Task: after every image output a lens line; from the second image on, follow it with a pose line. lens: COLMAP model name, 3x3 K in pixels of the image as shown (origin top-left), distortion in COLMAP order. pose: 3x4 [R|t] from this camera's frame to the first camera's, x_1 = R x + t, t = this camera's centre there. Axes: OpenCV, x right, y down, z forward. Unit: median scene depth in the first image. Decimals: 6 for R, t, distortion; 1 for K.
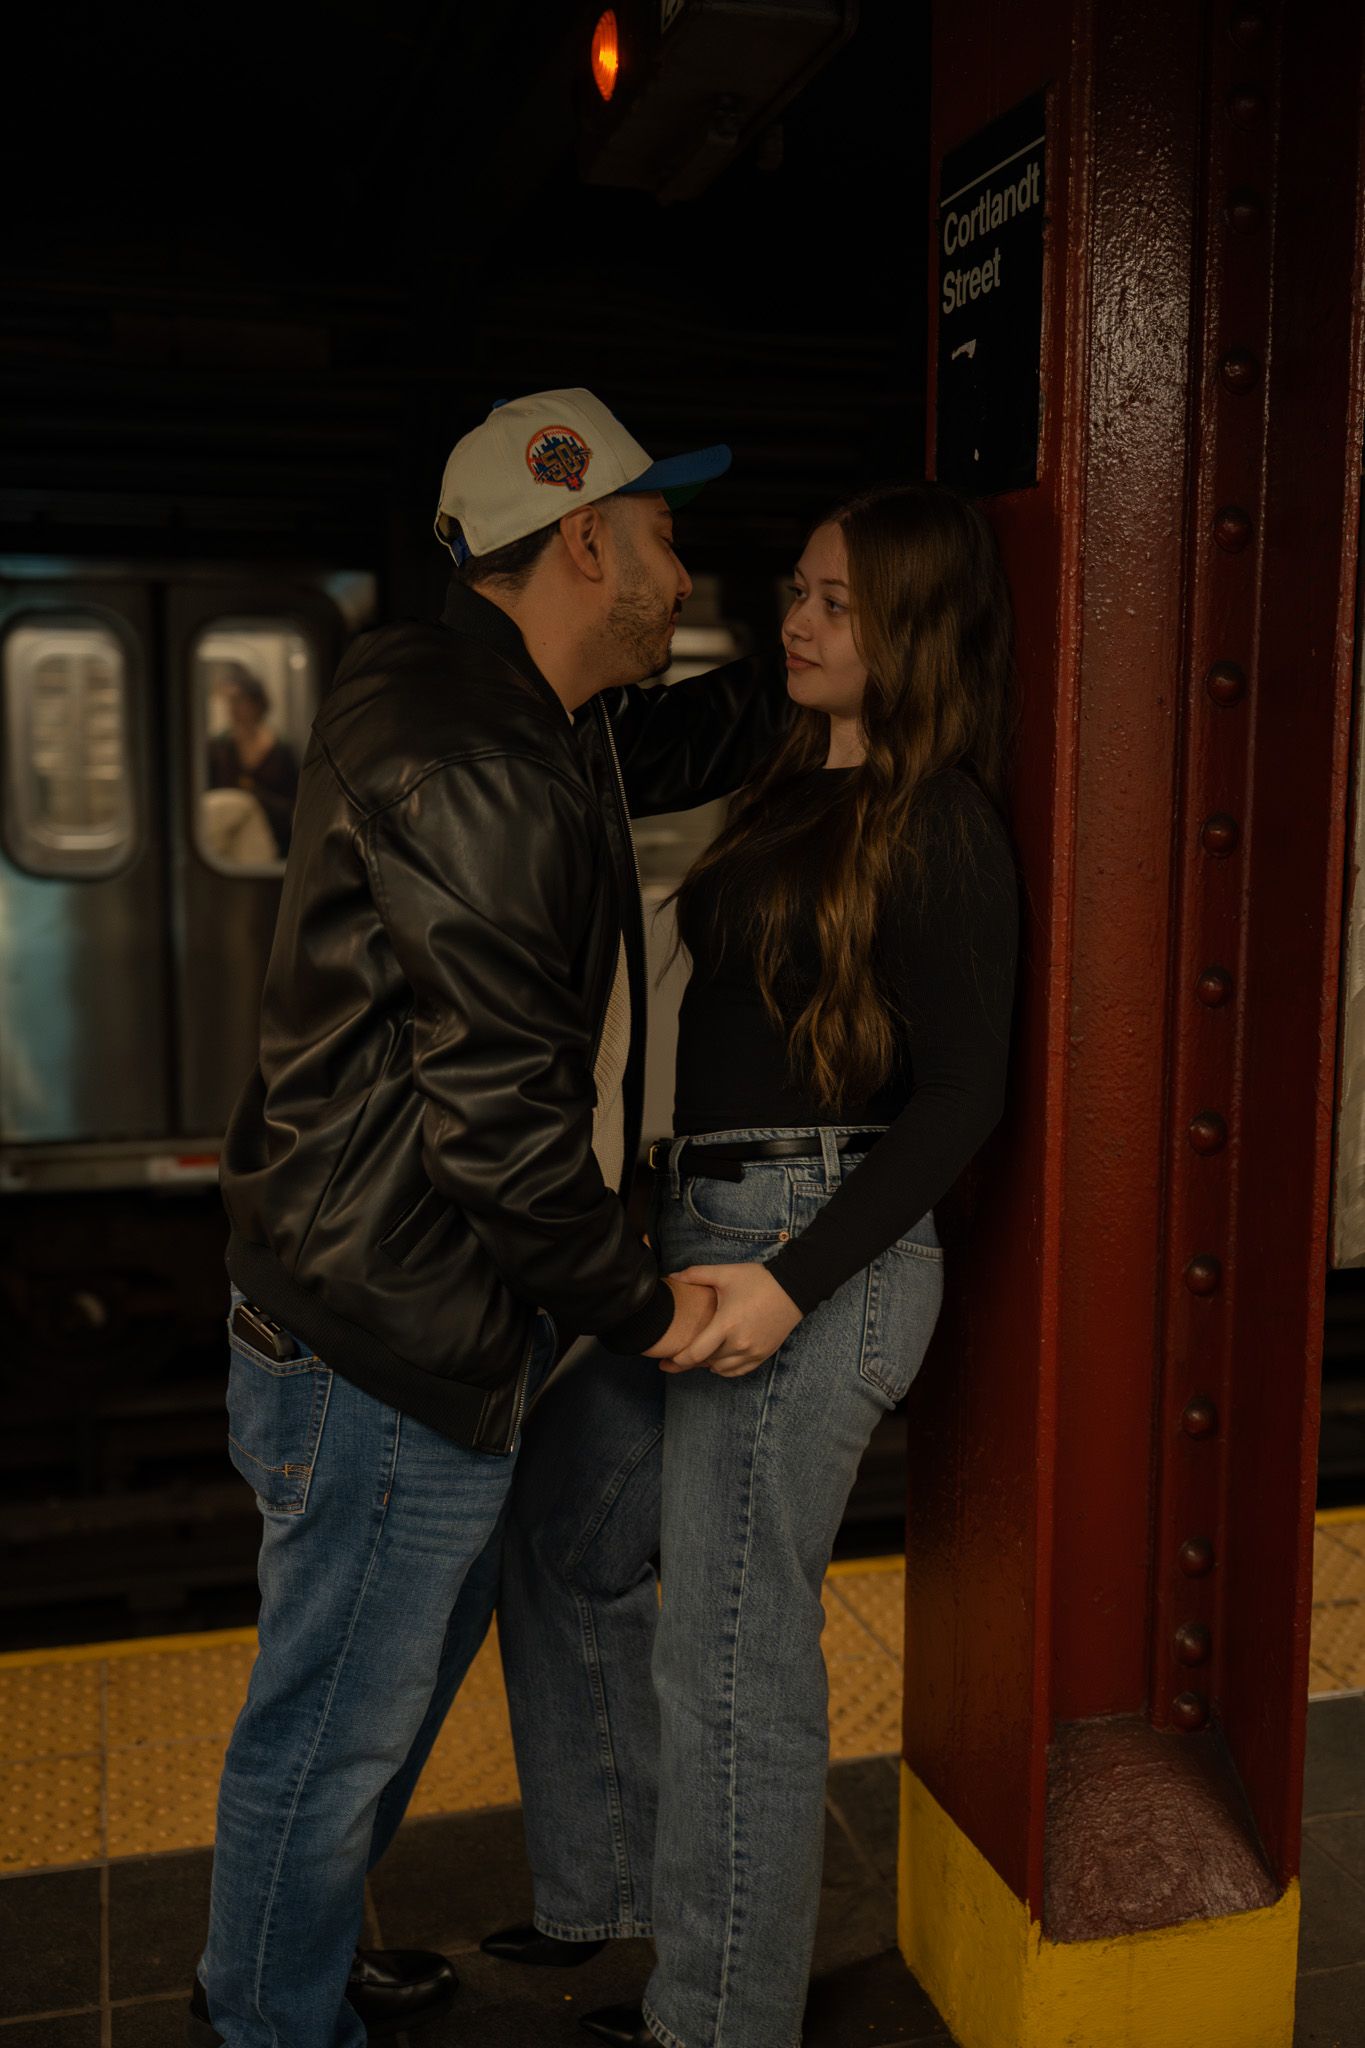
lens RADIAL K [[2140.6, 0, 682.5], [0, 2140.6, 1024.0], [0, 0, 1]] dist [0.011399, -0.193548]
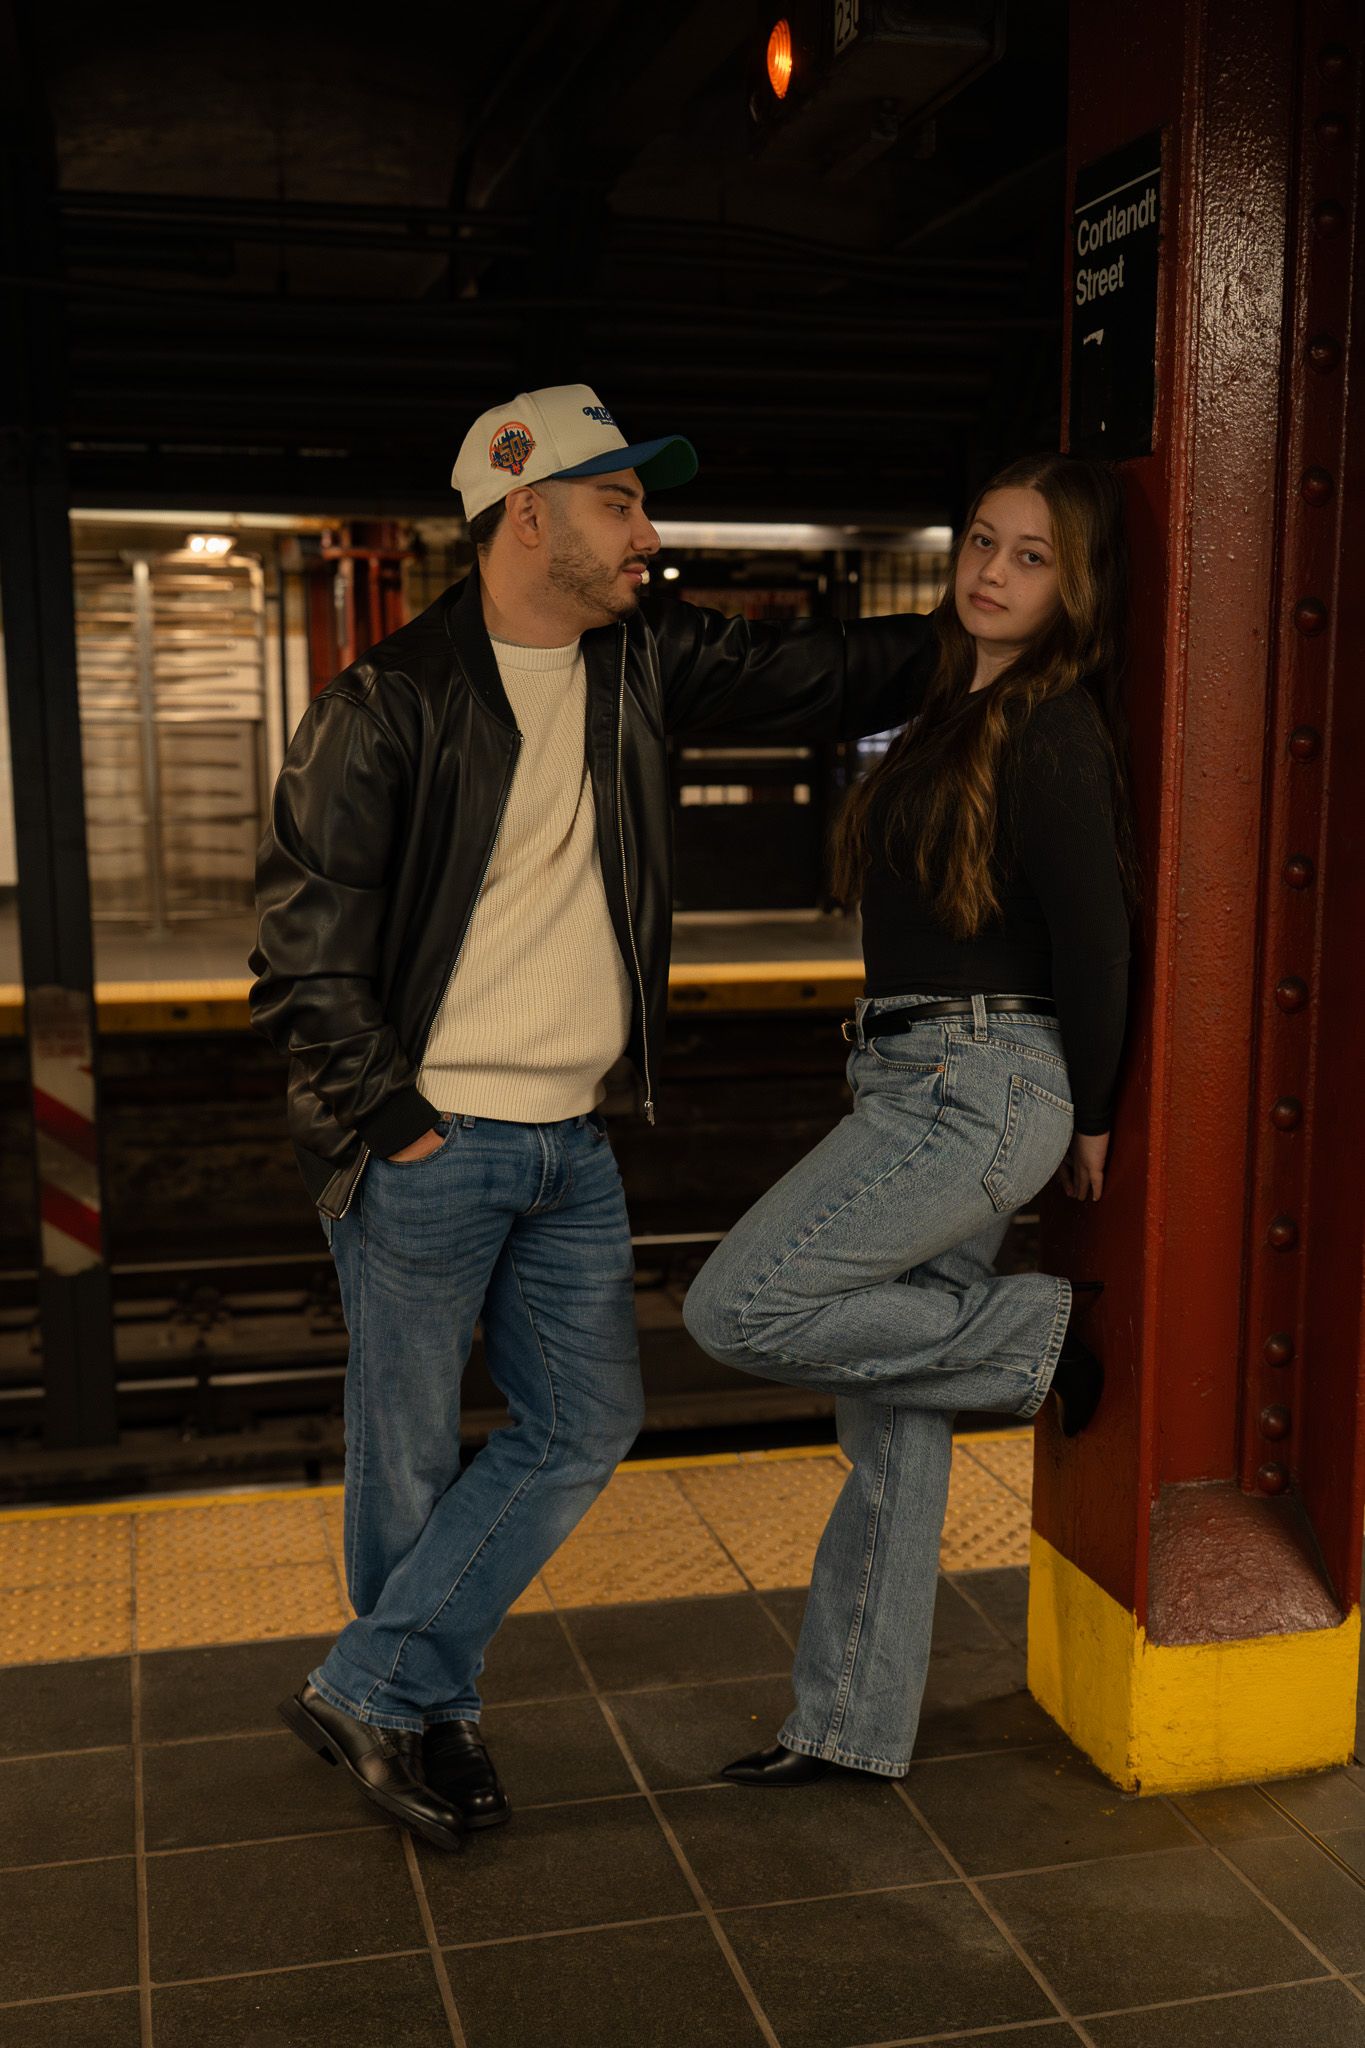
lens RADIAL K [[2254.3, 0, 722.6], [0, 2254.3, 1121.3], [0, 0, 1]] dist [-0.003401, -0.131490]
pose [[0.999439, 0.001710, -0.033458, -0.032950], [0.000380, 0.998053, 0.062365, 0.044561], [0.033499, -0.062342, 0.997492, -0.287268]]
